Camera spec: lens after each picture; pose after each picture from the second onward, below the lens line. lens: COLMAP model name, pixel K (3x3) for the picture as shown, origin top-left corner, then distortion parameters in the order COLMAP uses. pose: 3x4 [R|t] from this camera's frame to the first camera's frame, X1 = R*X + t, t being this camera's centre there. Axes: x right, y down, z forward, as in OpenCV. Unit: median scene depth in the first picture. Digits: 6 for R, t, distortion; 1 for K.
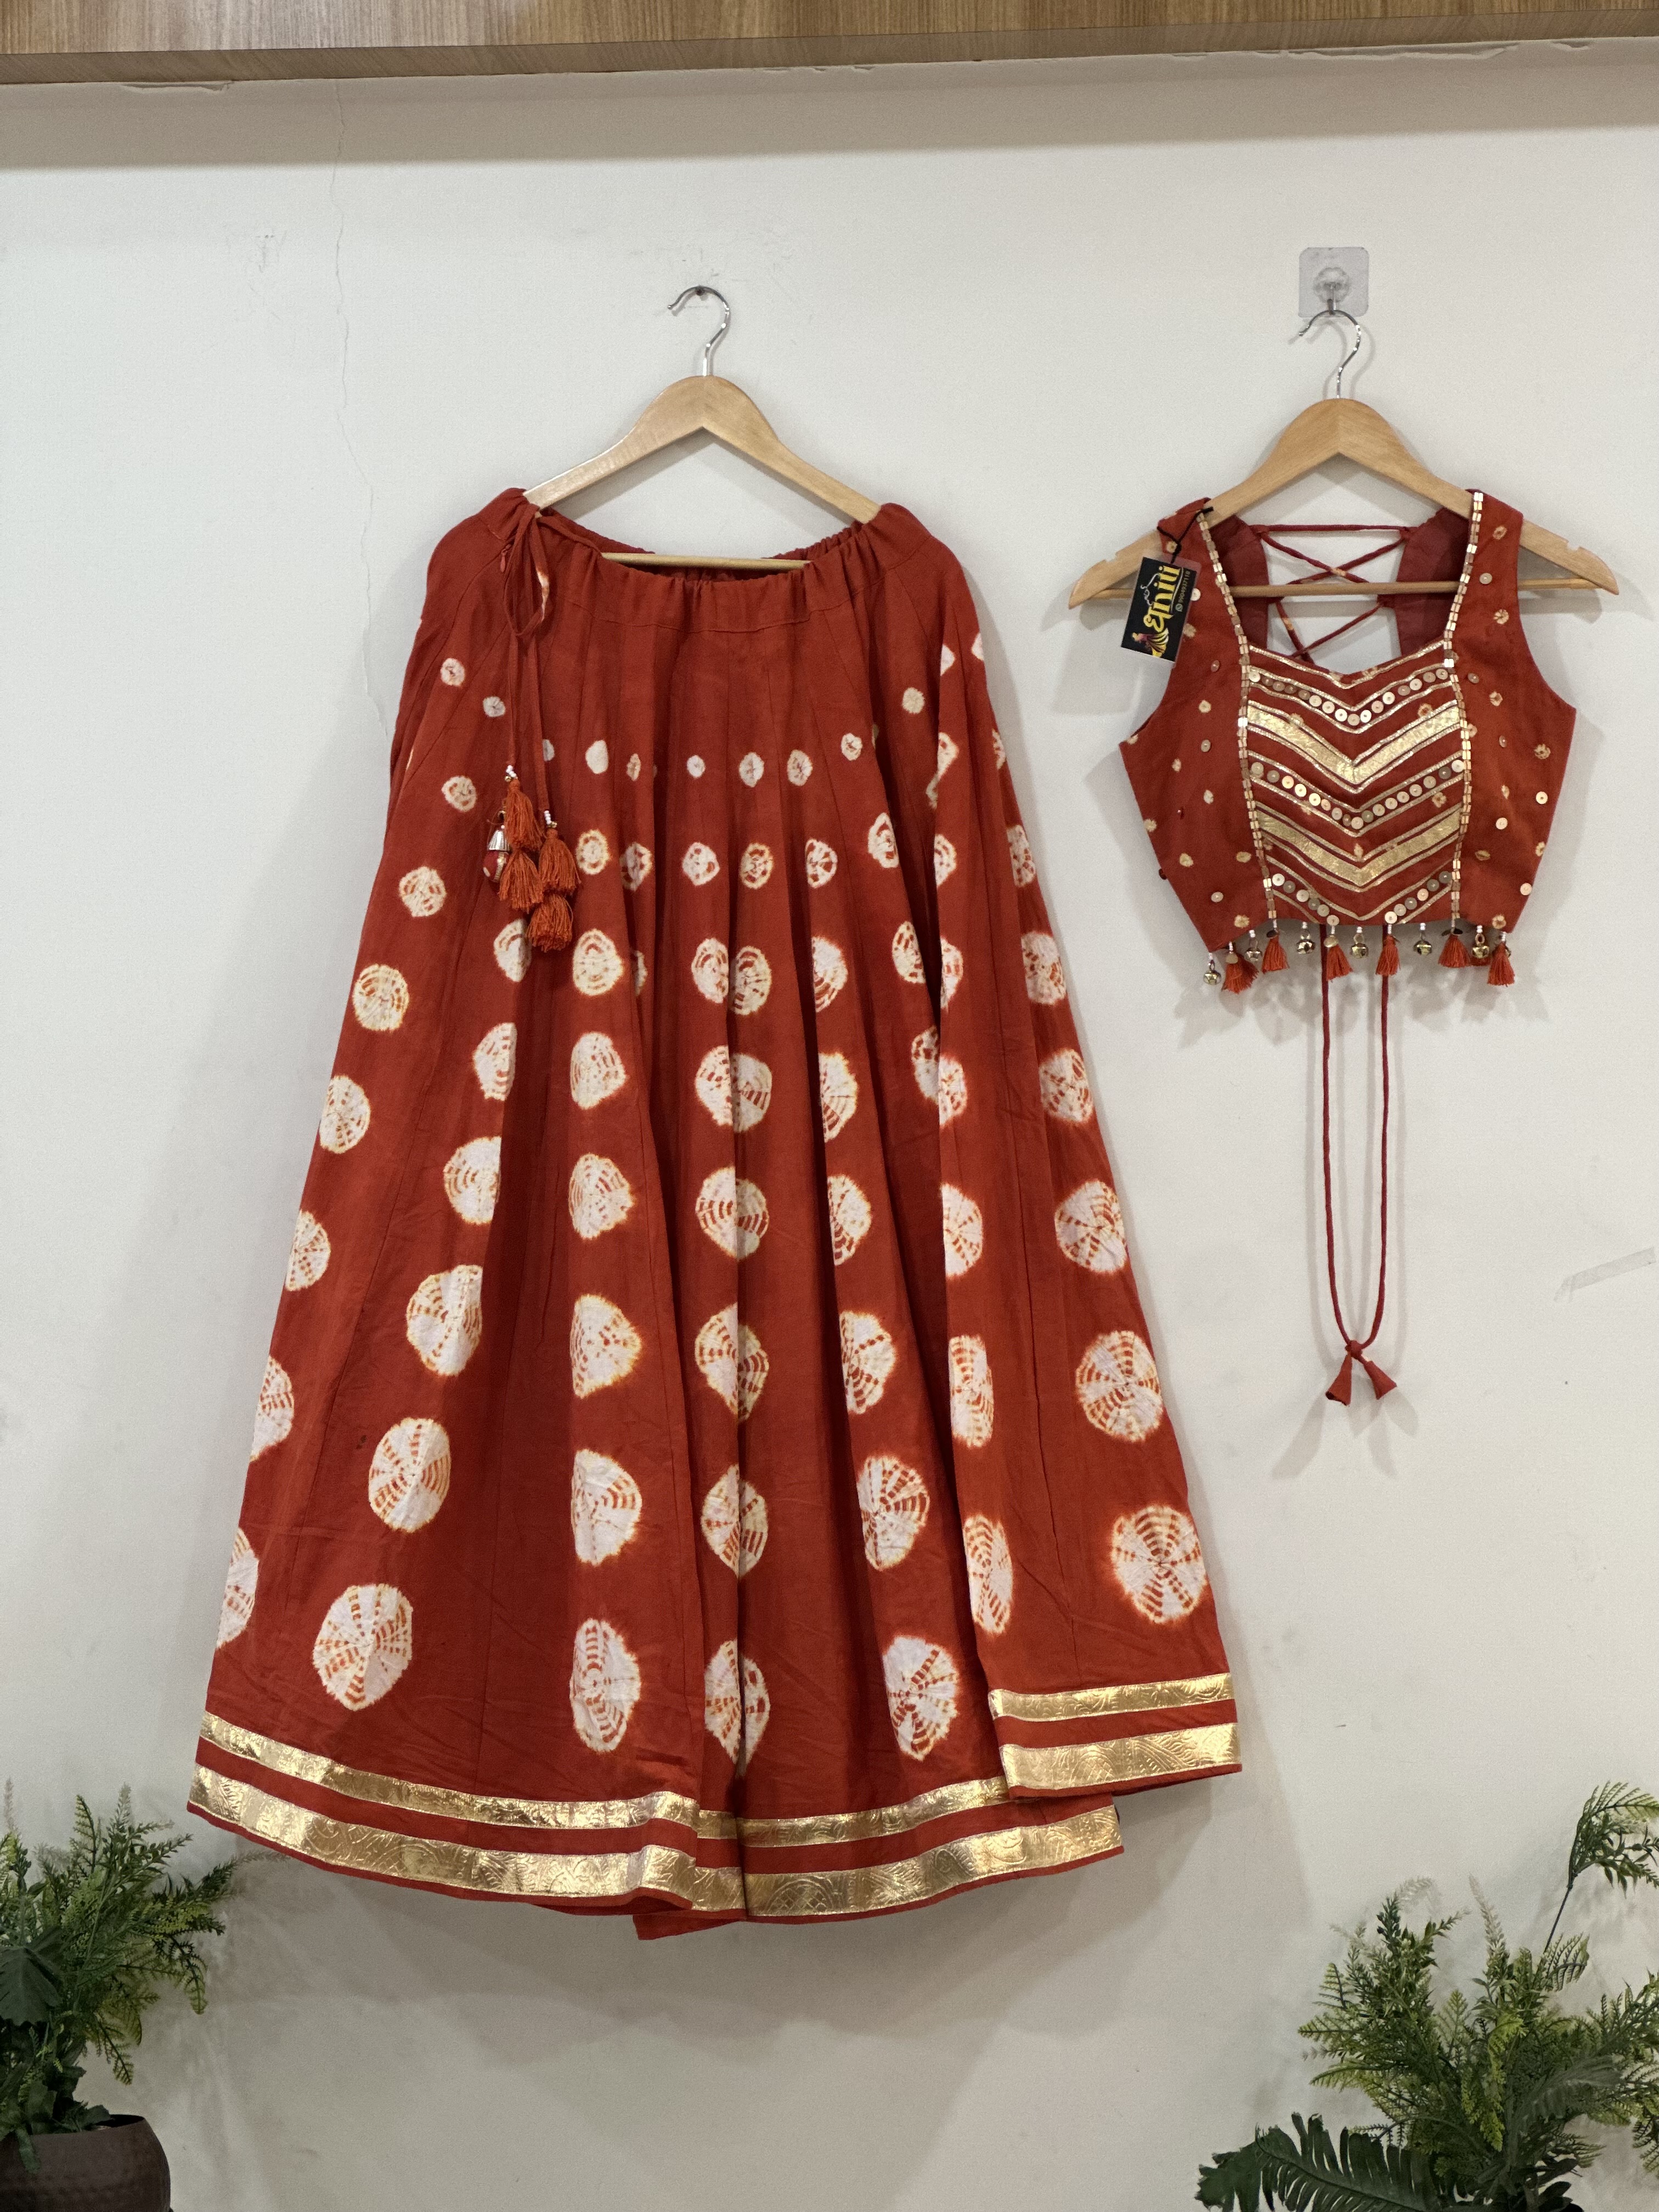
lens RADIAL K [[4910.7, 0, 821.2], [0, 4910.7, 1103.9], [0, 0, 1]] dist [0.100095, 0.000000]
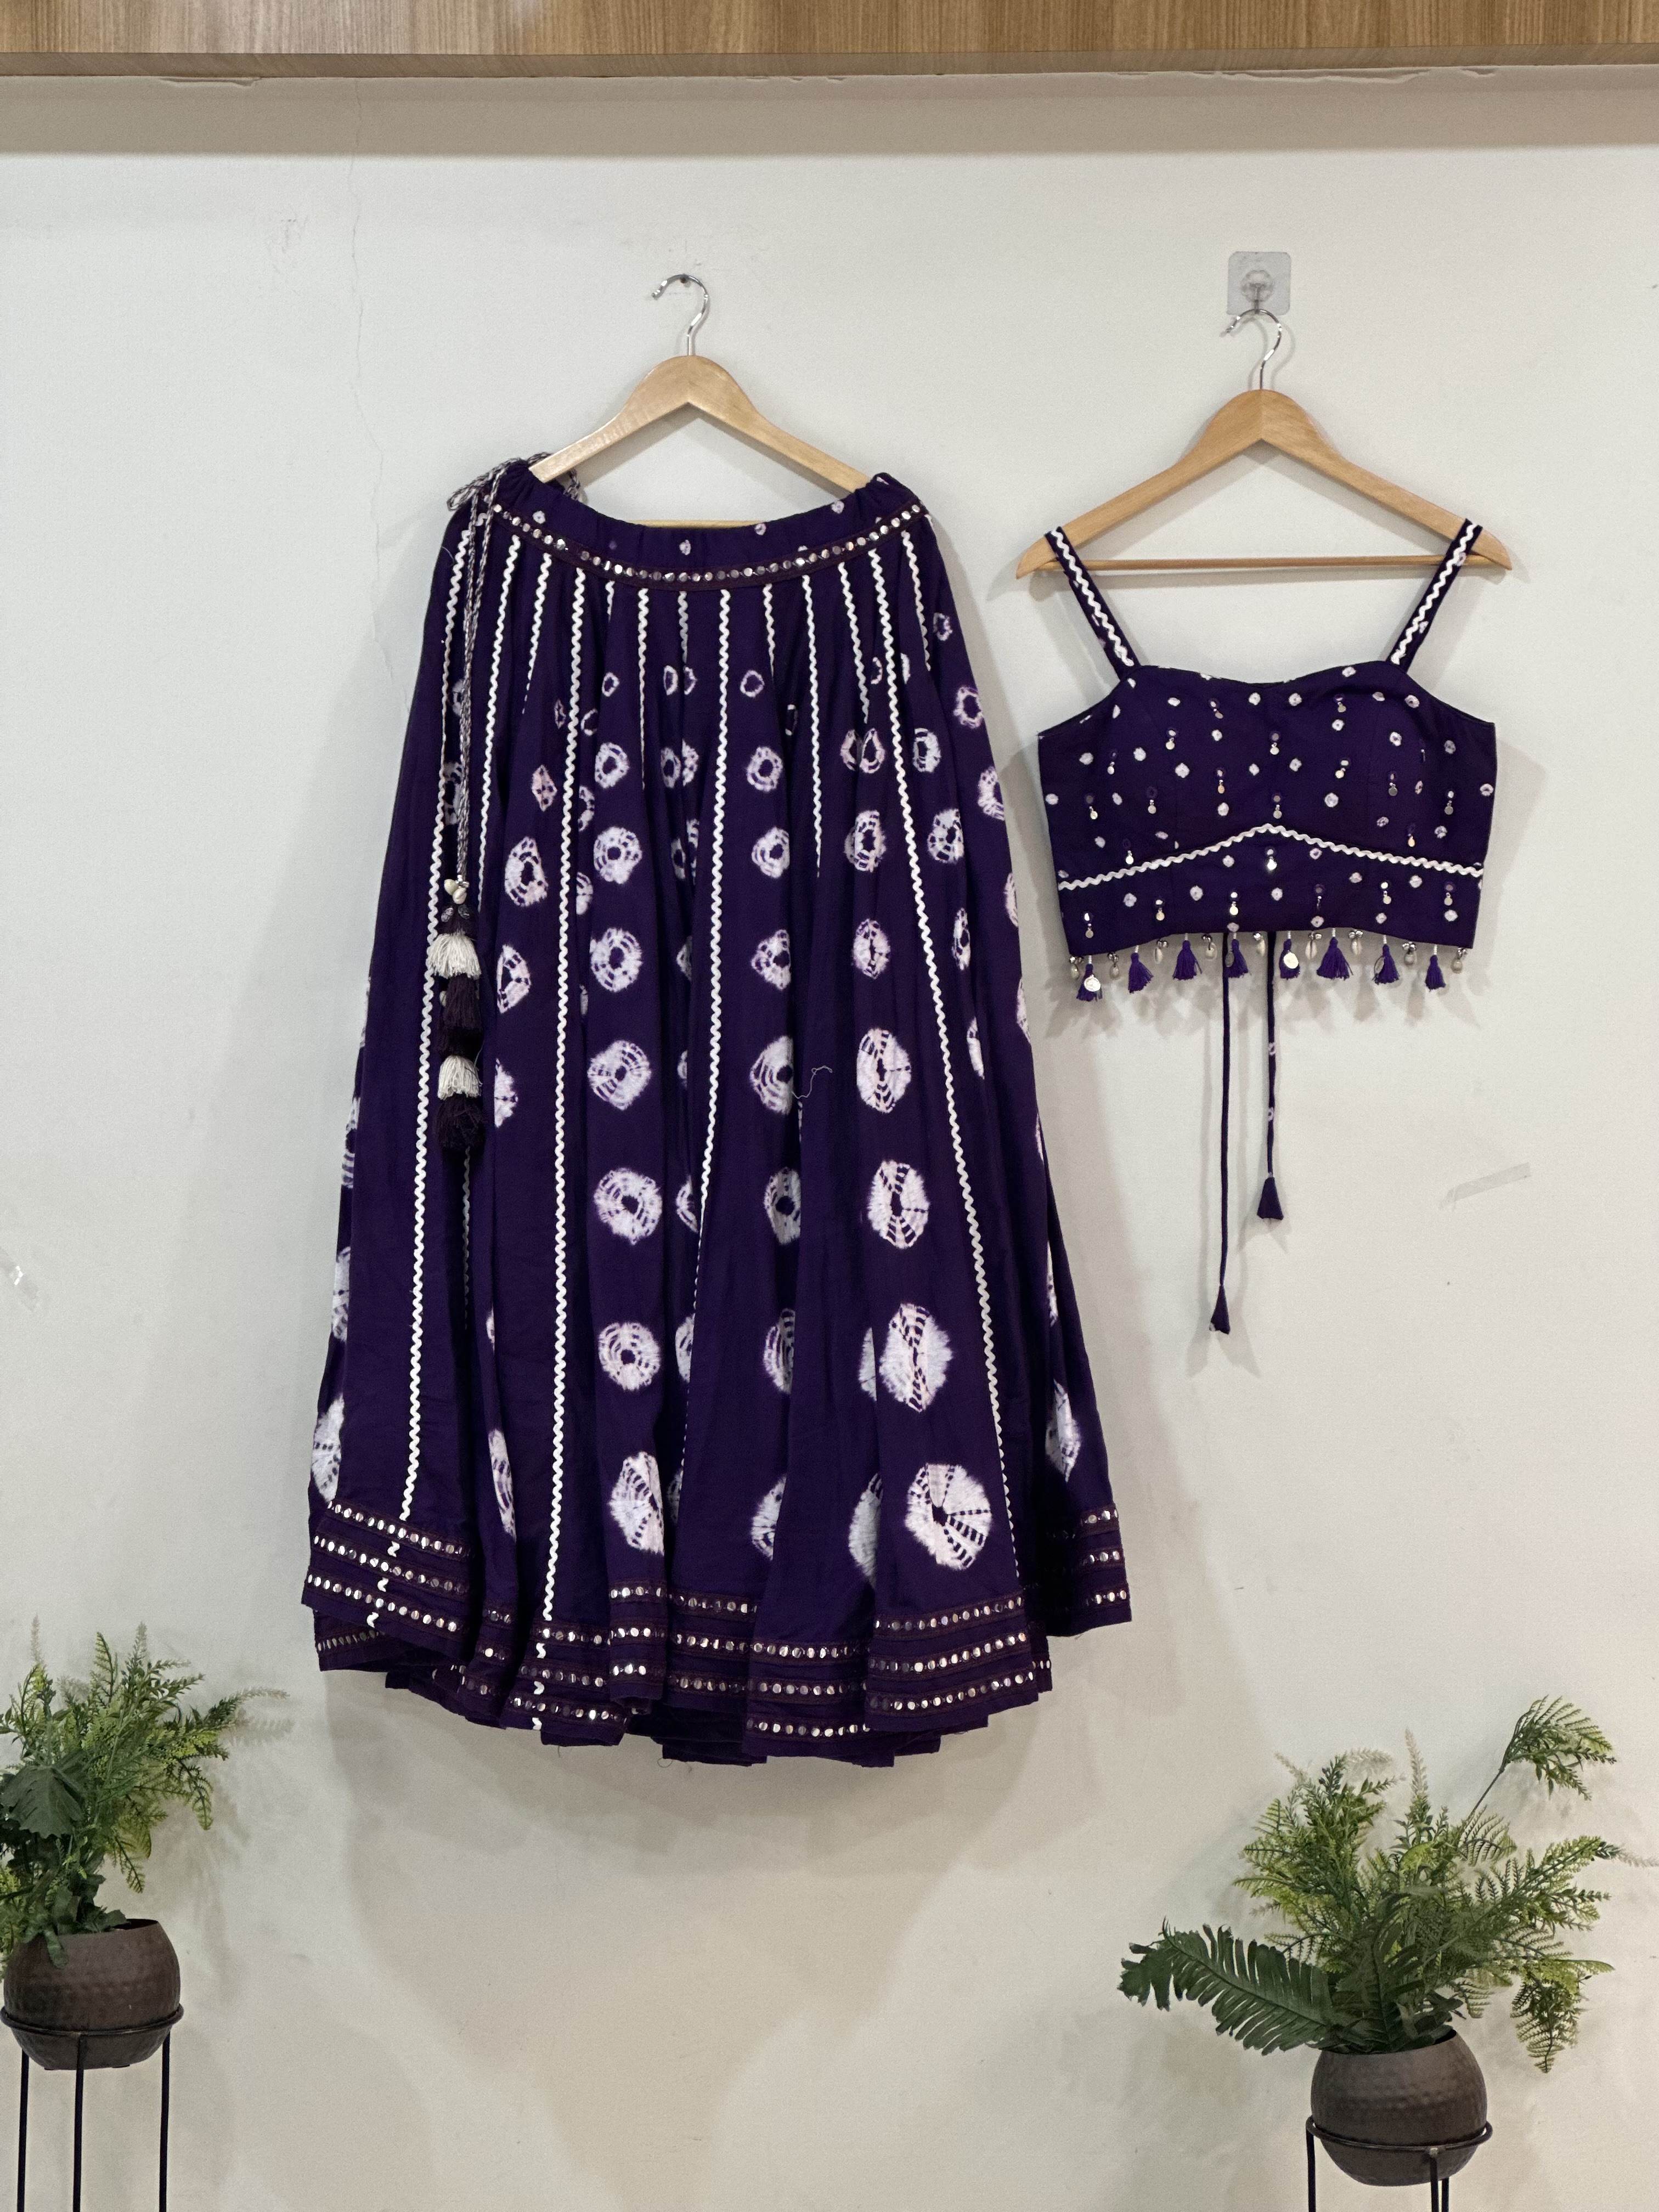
lens RADIAL K [[4910.7, 0, 819.1], [0, 4910.7, 1100.4], [0, 0, 1]] dist [0.100095, 0.000000]
pose [[0.999710, 0.017954, 0.016079, -0.008878], [-0.018338, 0.999542, 0.024063, -0.008794], [-0.015639, -0.024350, 0.999581, -0.105079]]
